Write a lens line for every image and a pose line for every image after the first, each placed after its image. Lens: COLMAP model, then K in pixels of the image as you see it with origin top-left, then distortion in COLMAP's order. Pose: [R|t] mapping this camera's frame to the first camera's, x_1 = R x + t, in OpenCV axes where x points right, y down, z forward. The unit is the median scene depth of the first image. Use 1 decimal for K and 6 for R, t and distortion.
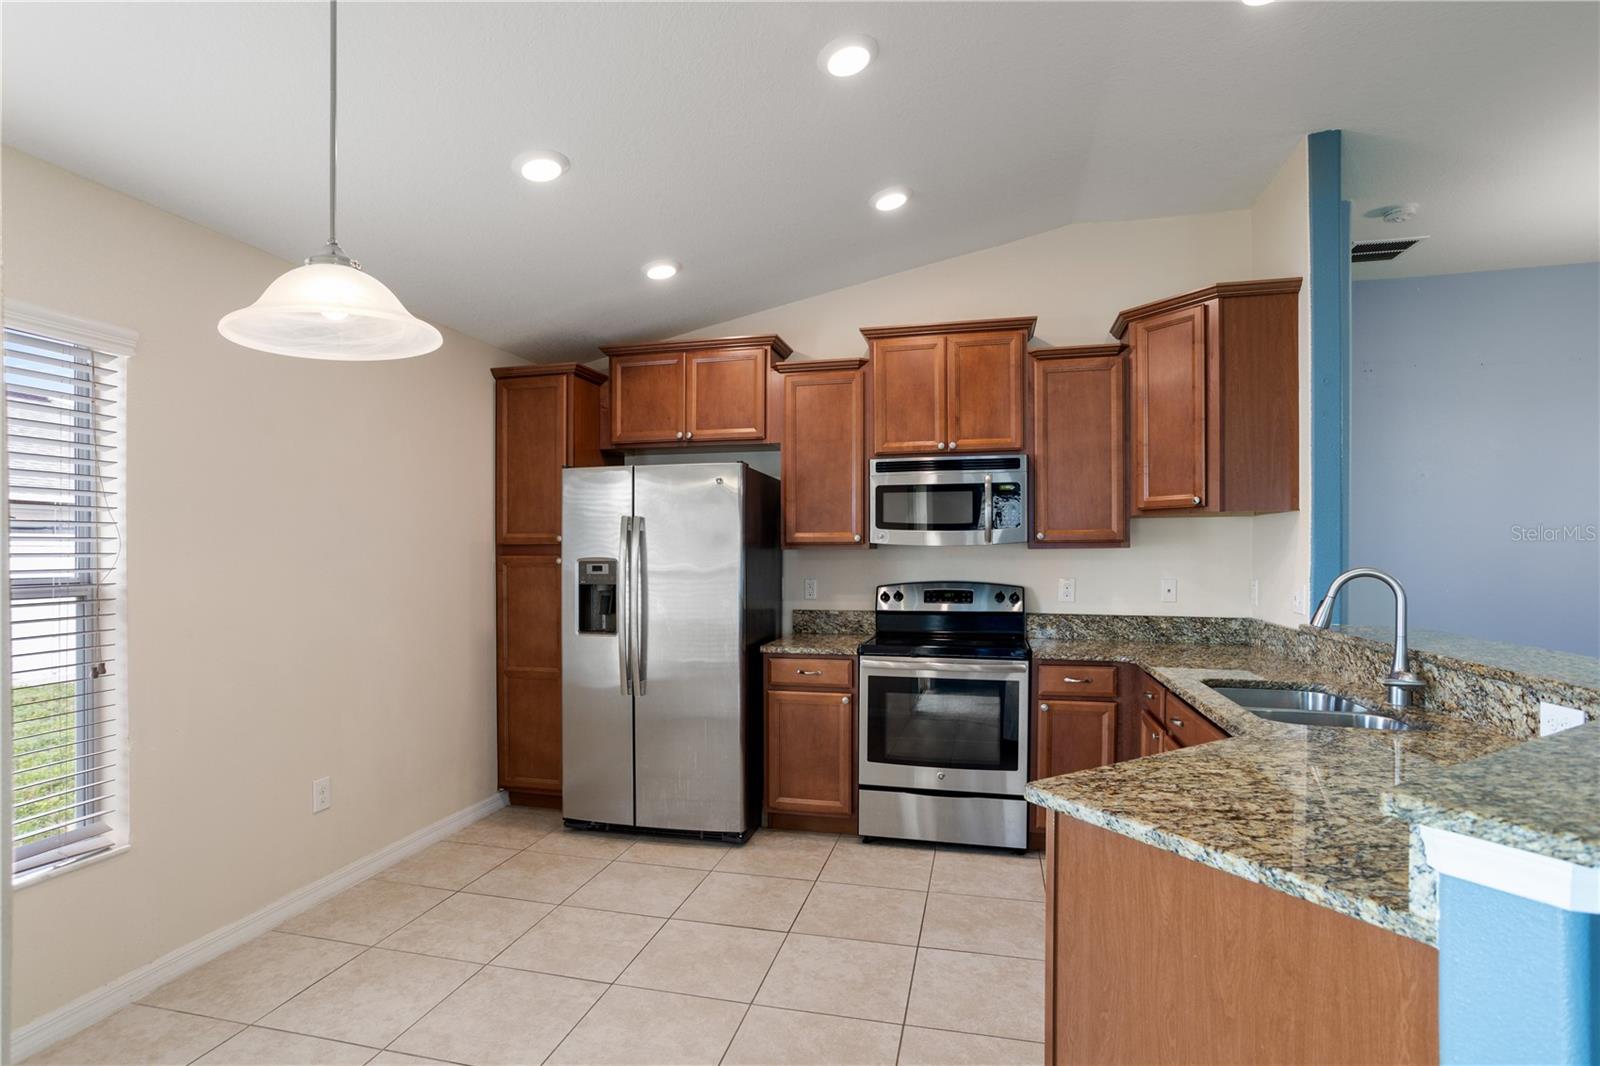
lens RADIAL K [[794.6, 0, 787.1], [0, 794.6, 553.1], [0, 0, 1]] dist [-0.052331, 0.036574]
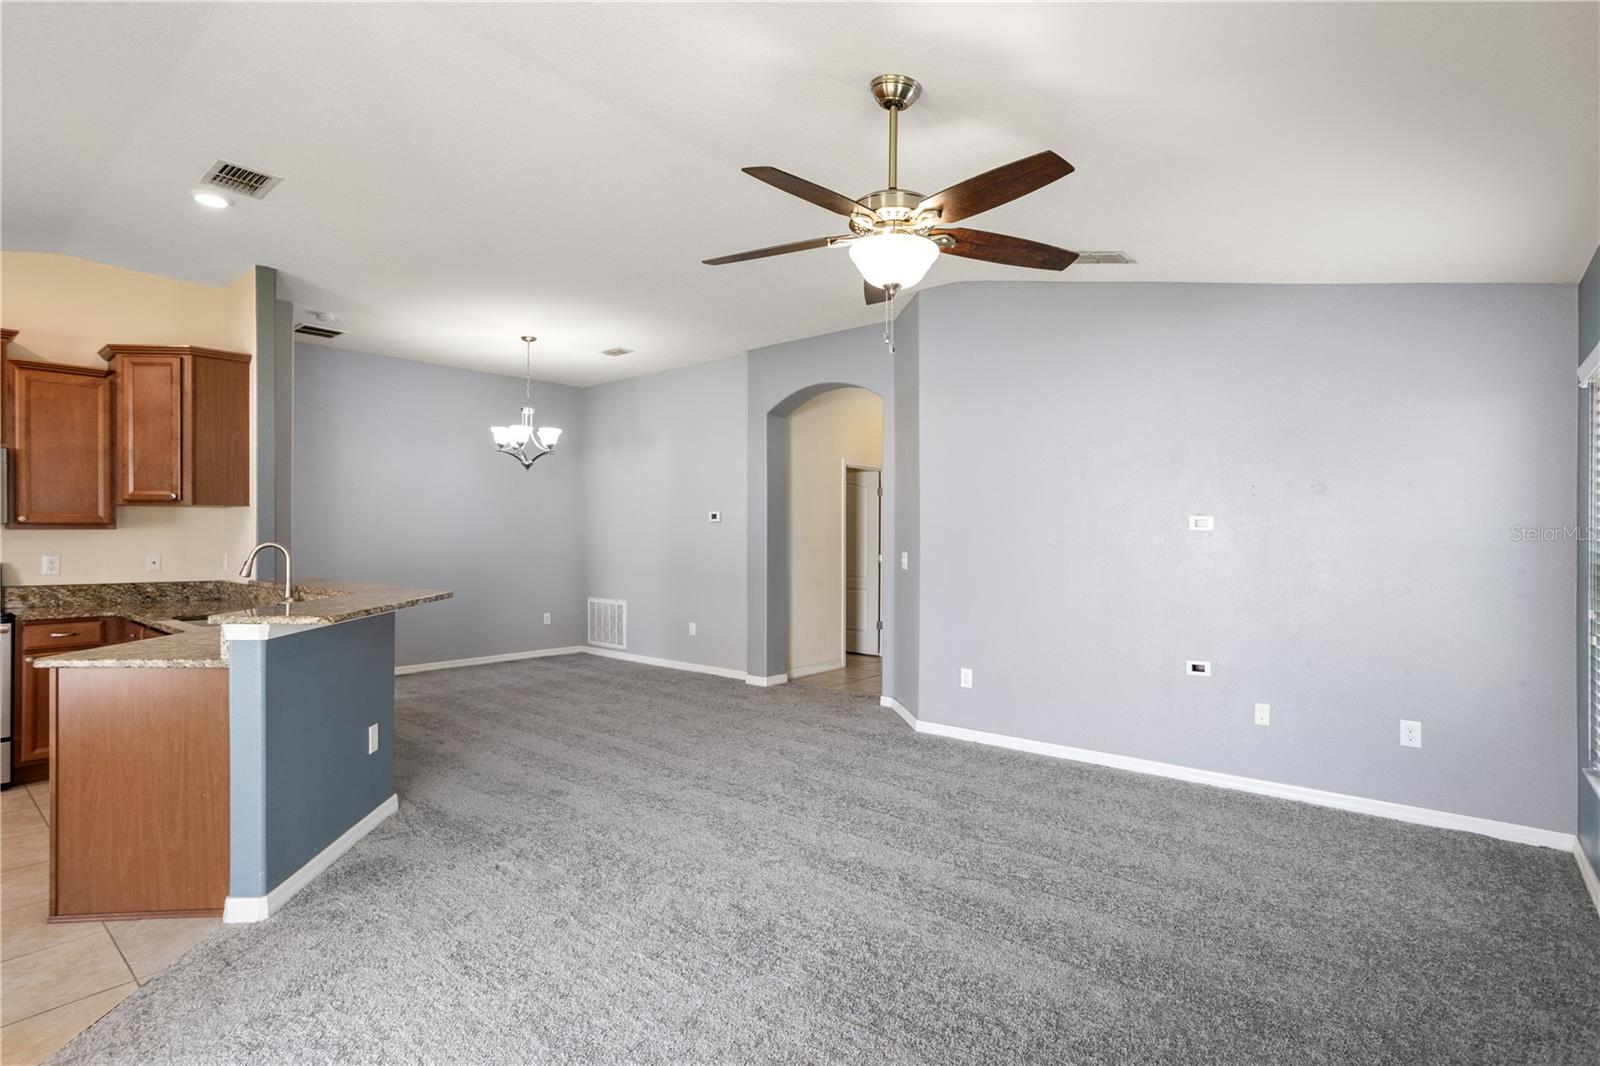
lens RADIAL K [[793.5, 0, 782.9], [0, 793.5, 541.8], [0, 0, 1]] dist [-0.035375, 0.024941]
pose [[0.452477, -0.003833, 0.891768, -0.207974], [-0.003030, 0.999978, 0.005836, 0.002482], [-0.891771, -0.005342, 0.452456, -0.535516]]
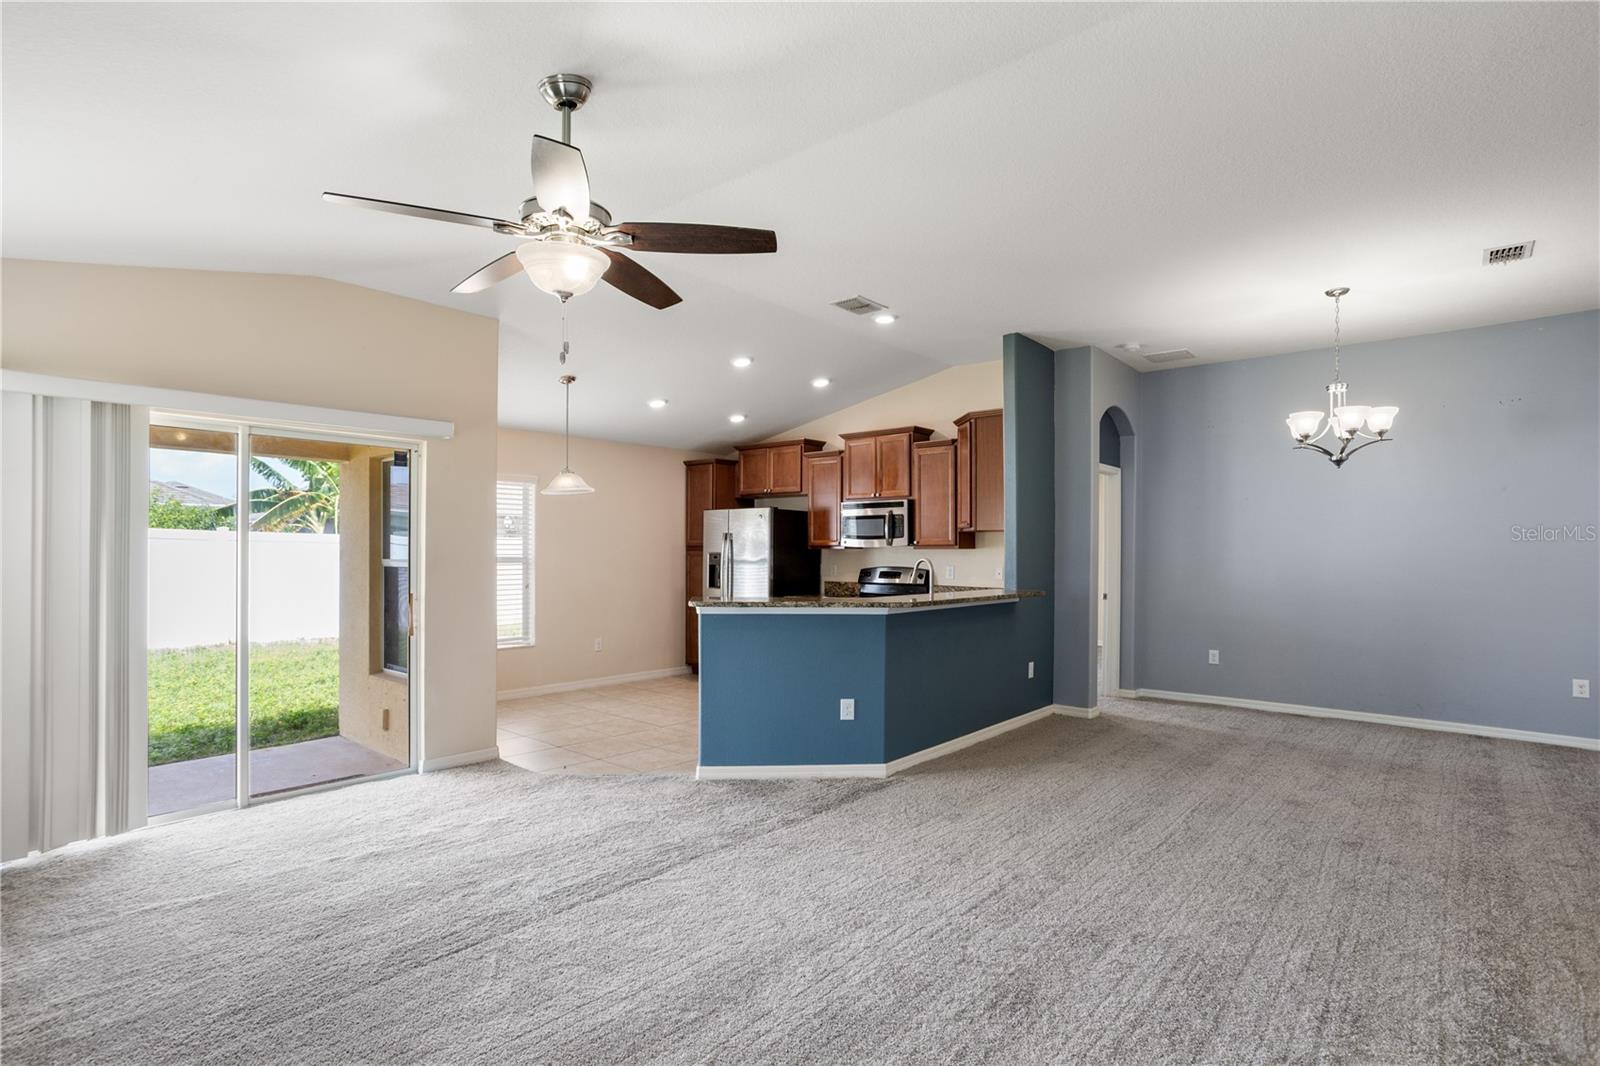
lens RADIAL K [[794.6, 0, 787.1], [0, 794.6, 553.1], [0, 0, 1]] dist [-0.052331, 0.036574]
pose [[0.889072, 0.007517, -0.457705, 0.907580], [-0.006795, 0.999972, 0.003224, 0.000031], [0.457717, 0.000244, 0.889098, -0.815658]]
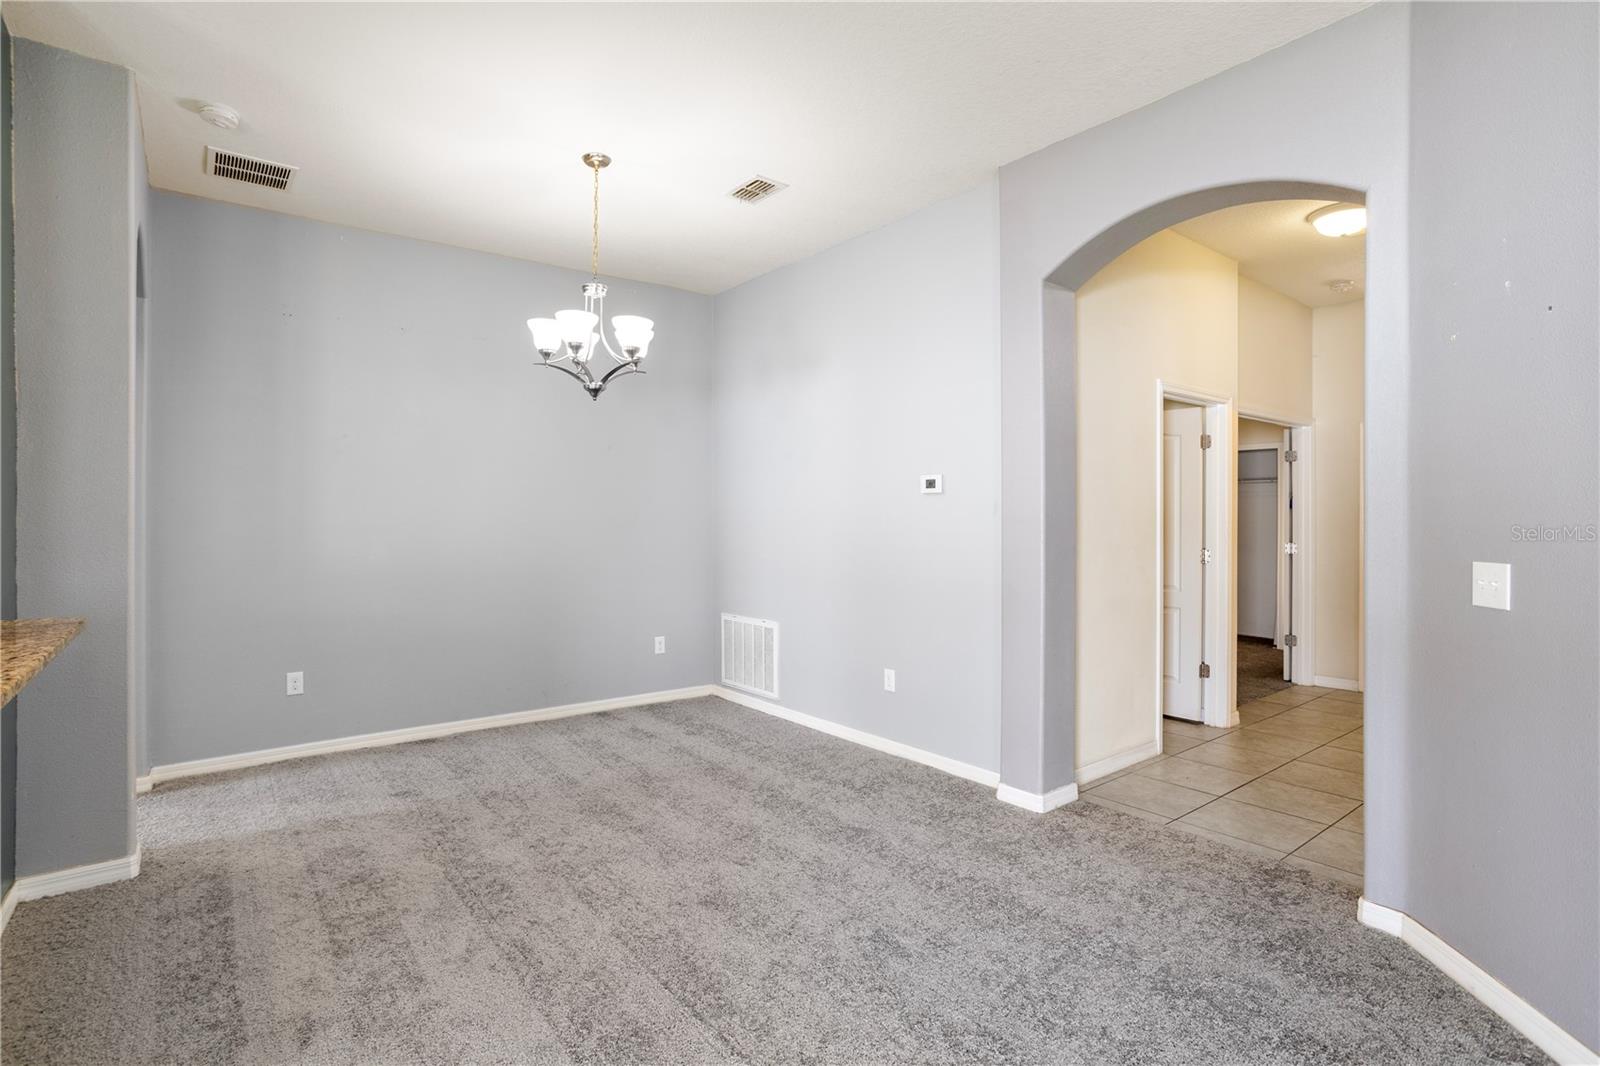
lens RADIAL K [[779.8, 0, 781.2], [0, 779.8, 518.1], [0, 0, 1]] dist [-0.057125, 0.032361]
pose [[0.624347, 0.000975, 0.781146, 0.524534], [-0.000160, 0.999999, -0.001121, 0.000681], [-0.781147, 0.000575, 0.624347, 0.013819]]
